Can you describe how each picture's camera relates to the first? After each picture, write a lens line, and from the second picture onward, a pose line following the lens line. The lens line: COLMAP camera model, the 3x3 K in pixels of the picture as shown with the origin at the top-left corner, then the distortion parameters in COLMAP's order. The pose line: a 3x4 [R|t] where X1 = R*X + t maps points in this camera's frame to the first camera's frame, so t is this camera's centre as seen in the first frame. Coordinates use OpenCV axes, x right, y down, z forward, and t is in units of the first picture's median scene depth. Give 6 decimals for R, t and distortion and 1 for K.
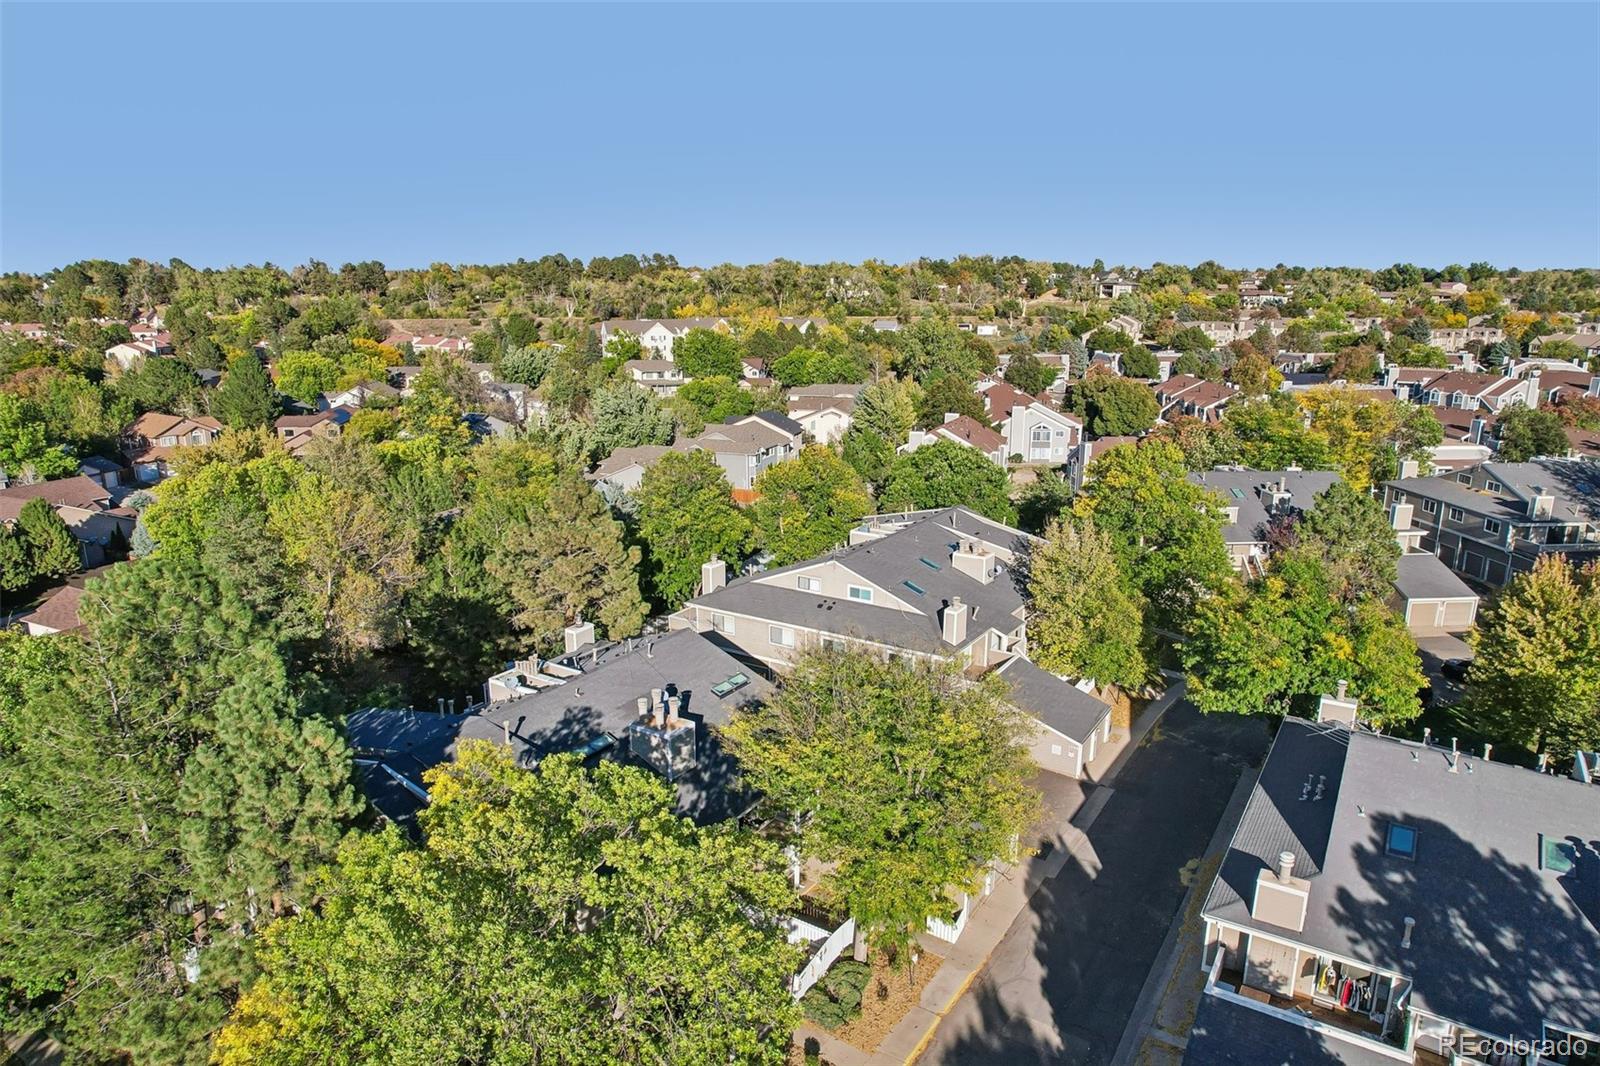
lens RADIAL K [[1023.8, 0, 799.5], [0, 1023.8, 543.6], [0, 0, 1]] dist [-0.079256, 0.070010]
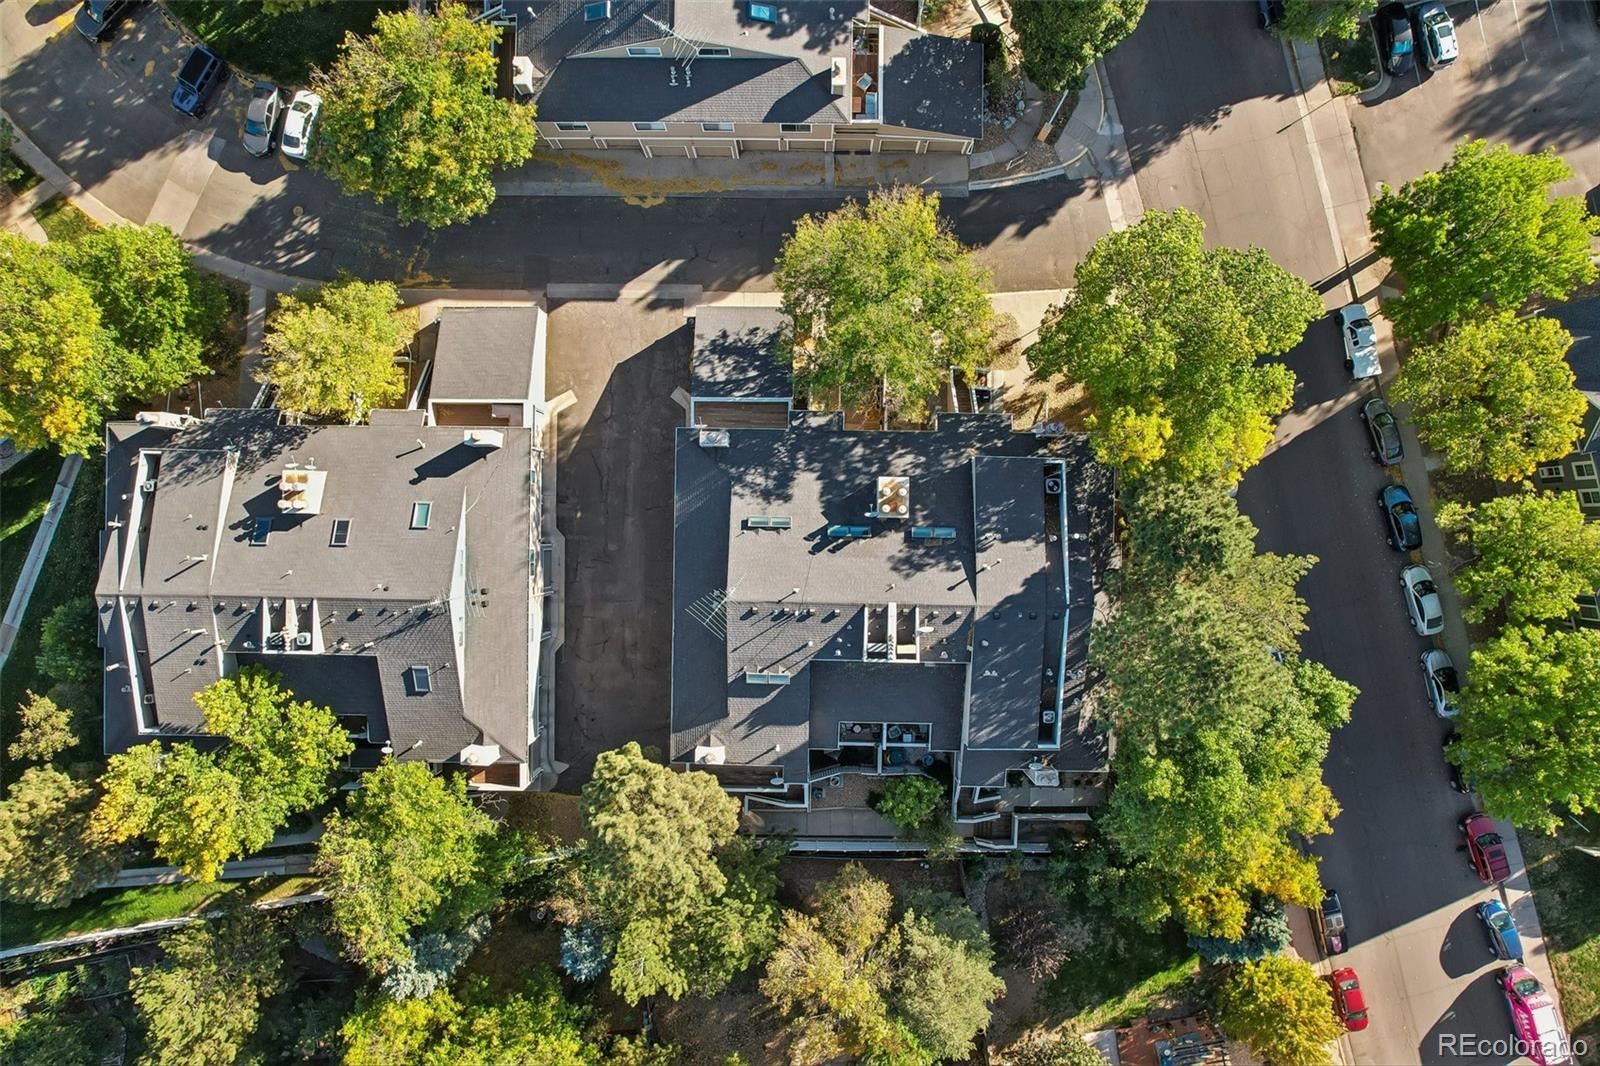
lens RADIAL K [[1023.8, 0, 799.5], [0, 1023.8, 543.6], [0, 0, 1]] dist [-0.079256, 0.070010]
pose [[-0.530399, -0.847664, -0.011925, -0.116126], [0.214730, -0.147941, 0.965404, -1.210864], [-0.820102, 0.509489, 0.260487, 0.858881]]
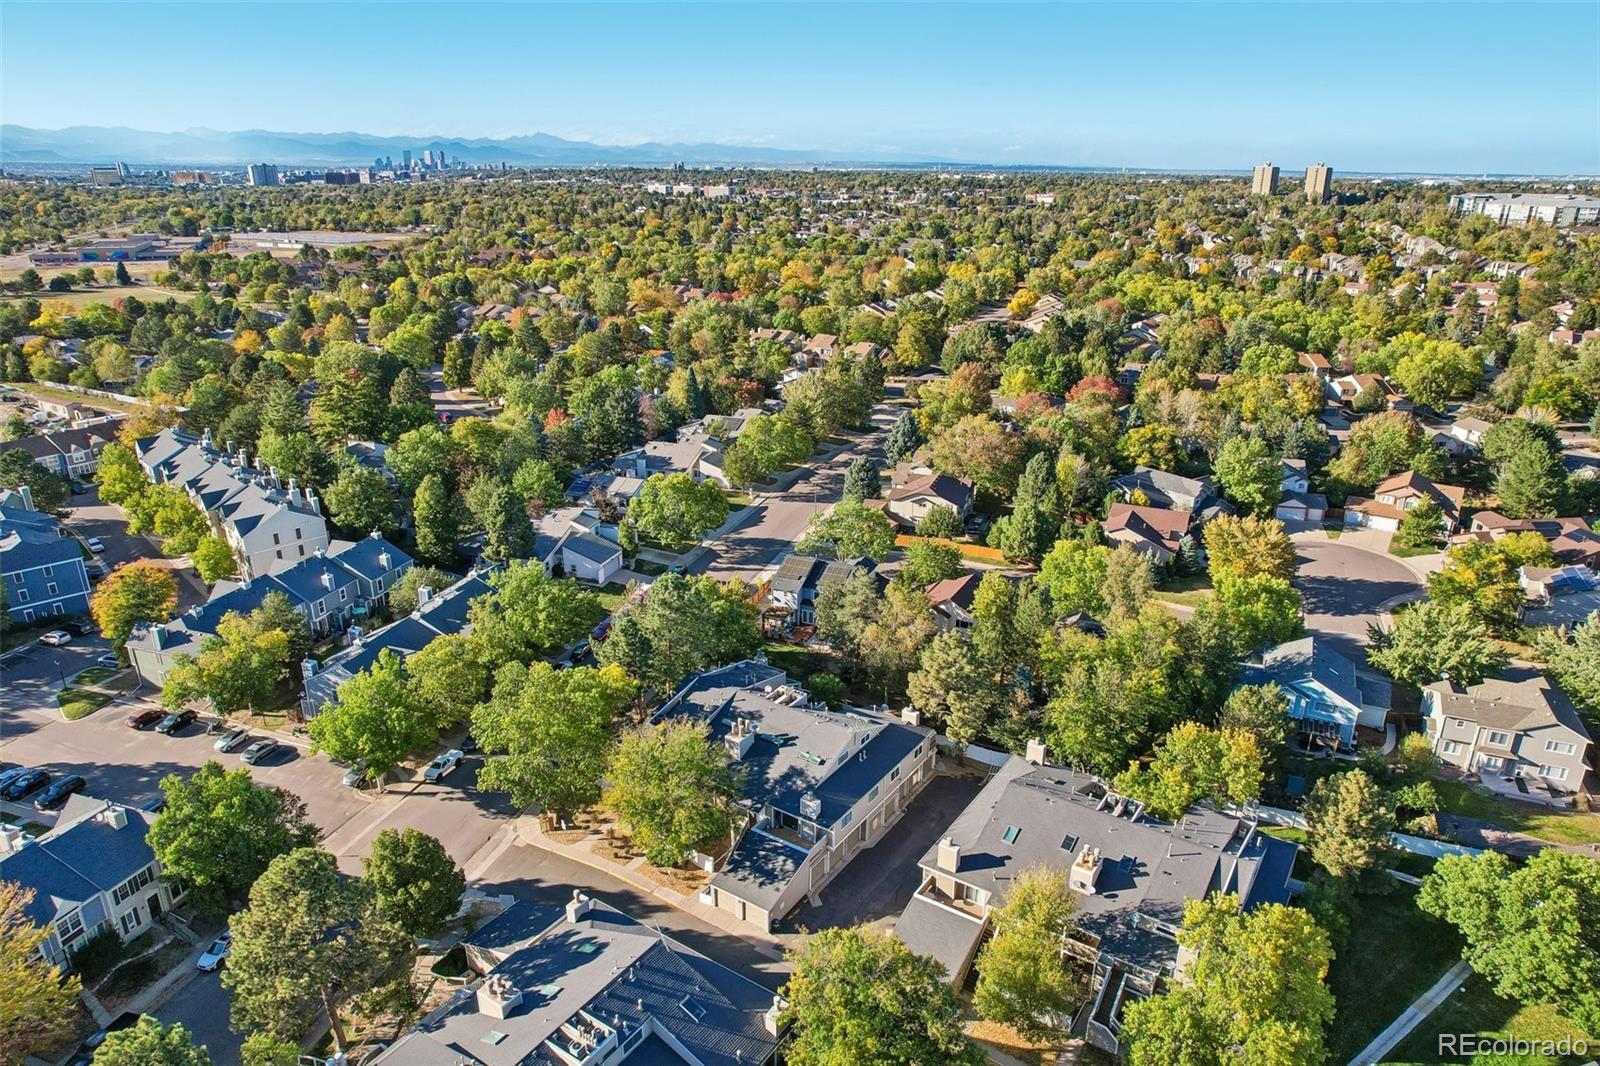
lens RADIAL K [[1023.8, 0, 799.5], [0, 1023.8, 543.6], [0, 0, 1]] dist [-0.079256, 0.070010]
pose [[-0.032673, 0.345995, -0.937667, 1.925268], [-0.249129, 0.905736, 0.342894, -1.059867], [0.967919, 0.244803, 0.056604, 0.981648]]
